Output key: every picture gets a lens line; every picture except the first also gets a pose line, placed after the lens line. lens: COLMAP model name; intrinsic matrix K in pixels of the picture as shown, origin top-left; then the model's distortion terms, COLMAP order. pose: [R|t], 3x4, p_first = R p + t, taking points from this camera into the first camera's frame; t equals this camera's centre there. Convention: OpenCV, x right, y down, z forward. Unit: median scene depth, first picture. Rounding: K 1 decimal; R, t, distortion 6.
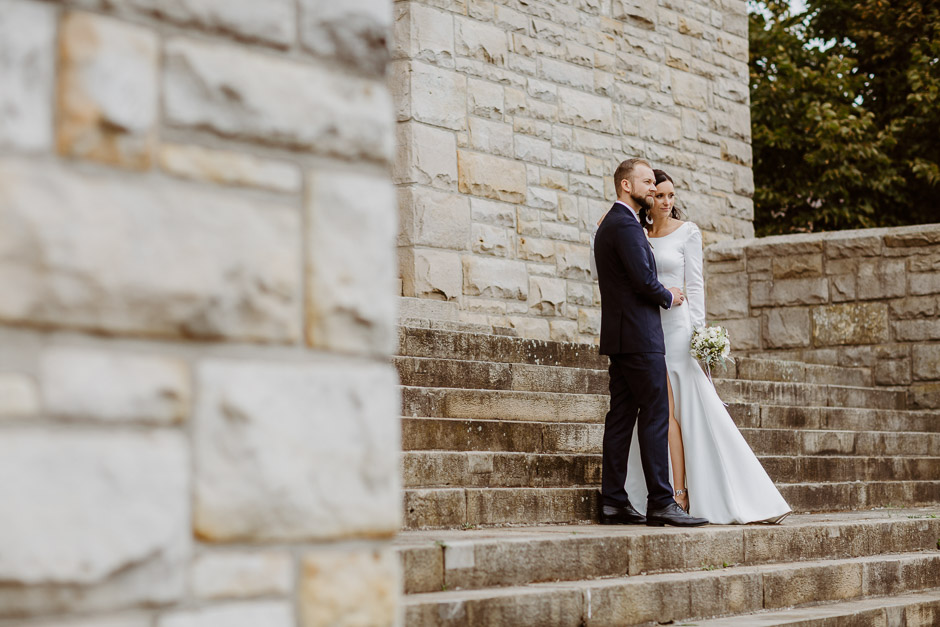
lens RADIAL K [[2219.2, 0, 470.3], [0, 2219.2, 313.6], [0, 0, 1]] dist [-0.057192, 0.000000]
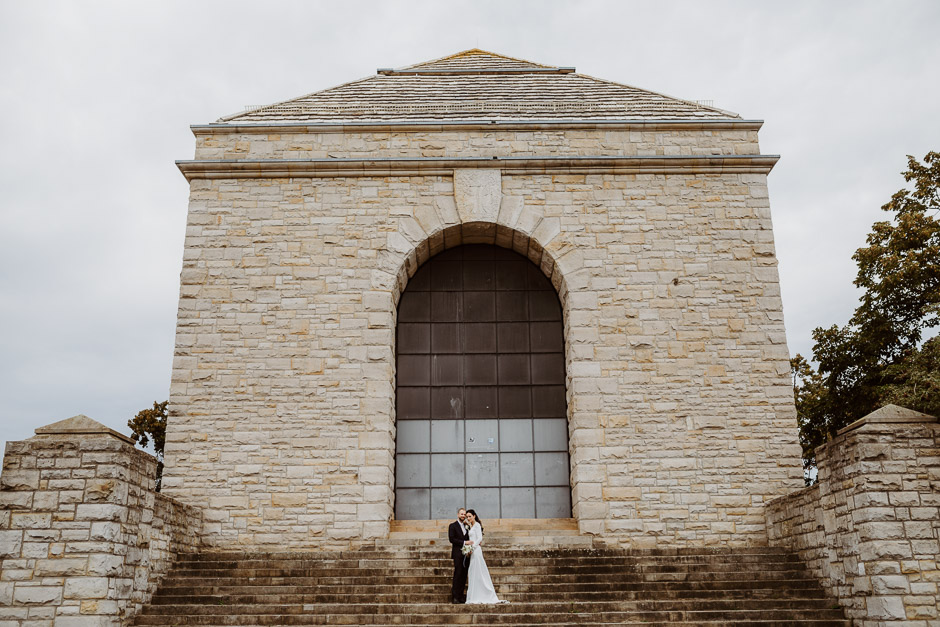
lens RADIAL K [[912.0, 0, 470.4], [0, 912.0, 312.9], [0, 0, 1]] dist [-0.028479, 0.000000]
pose [[0.514992, -0.253488, -0.818857, 1.047902], [0.068557, 0.964395, -0.255425, 0.008203], [0.854449, 0.075403, 0.514034, 0.105963]]
